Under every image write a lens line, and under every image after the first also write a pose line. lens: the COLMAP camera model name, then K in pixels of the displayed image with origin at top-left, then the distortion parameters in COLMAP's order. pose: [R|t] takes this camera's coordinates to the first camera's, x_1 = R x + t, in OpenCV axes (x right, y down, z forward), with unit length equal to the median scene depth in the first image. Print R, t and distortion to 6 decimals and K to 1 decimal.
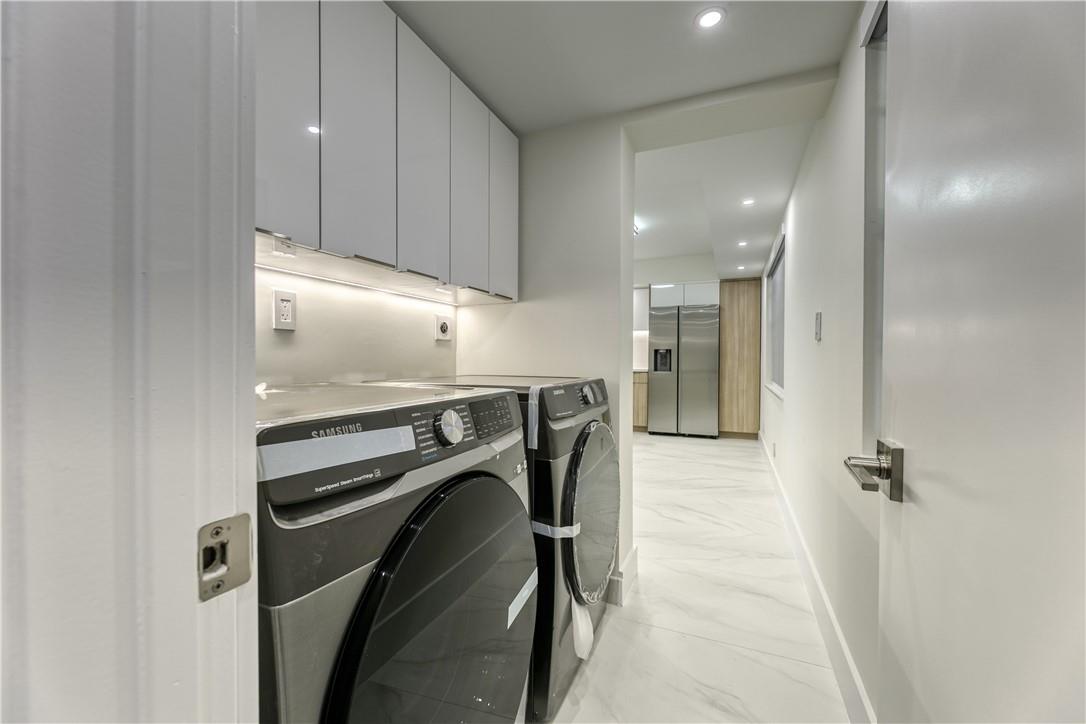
lens RADIAL K [[443.2, 0, 544.9], [0, 443.2, 383.1], [0, 0, 1]] dist [0.001640, 0.000275]
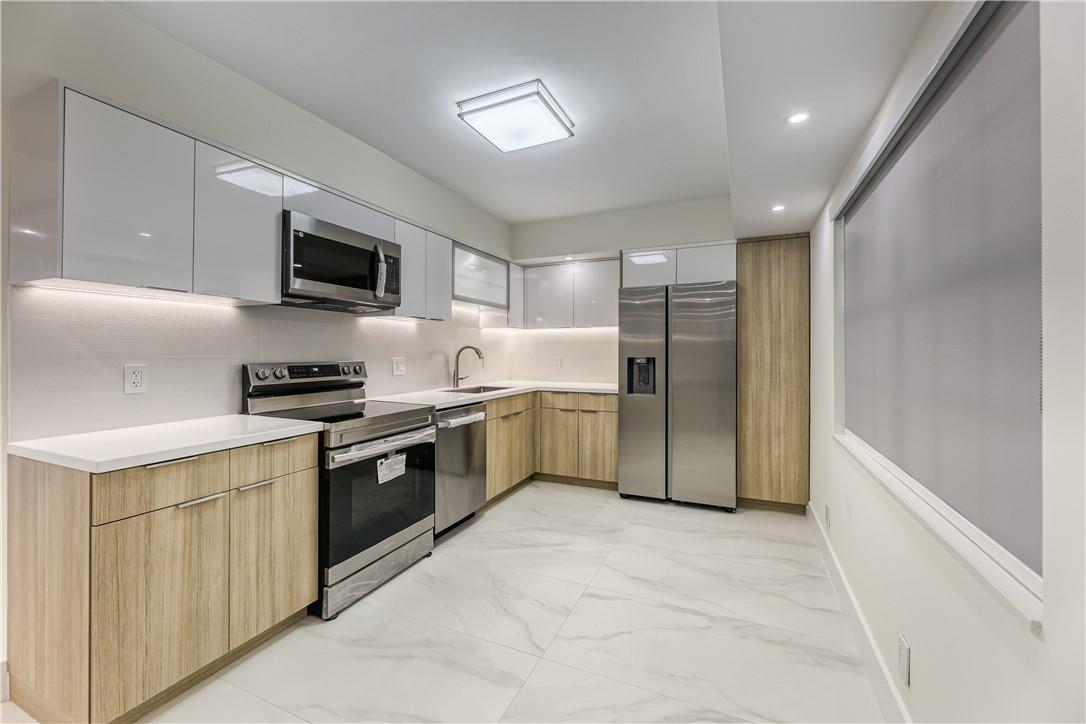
lens RADIAL K [[443.2, 0, 540.9], [0, 443.2, 368.4], [0, 0, 1]] dist [0.001640, 0.000275]
pose [[0.999007, -0.008186, -0.043795, 0.157083], [0.008176, 0.999966, -0.000411, -0.062523], [0.043797, 0.000052, 0.999040, 0.394708]]
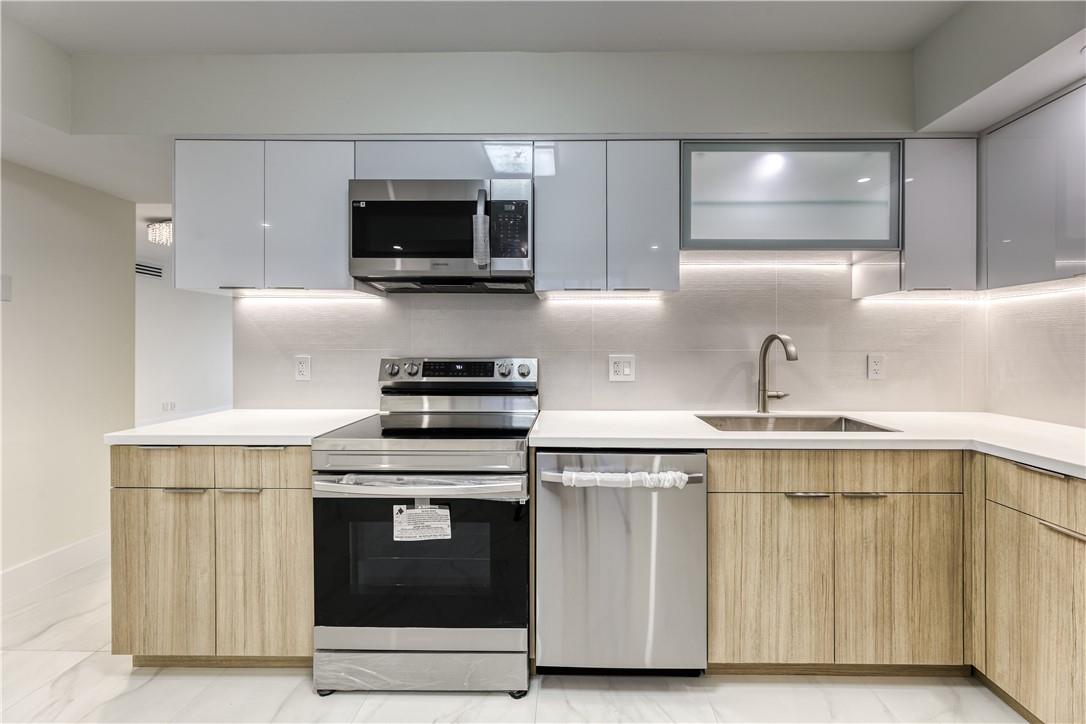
lens RADIAL K [[443.2, 0, 616.7], [0, 443.2, 352.0], [0, 0, 1]] dist [0.001640, 0.000275]
pose [[0.357219, 0.004170, -0.934011, 0.280277], [-0.034464, 0.999368, -0.008719, -0.075530], [0.933385, 0.035305, 0.357137, 0.773626]]
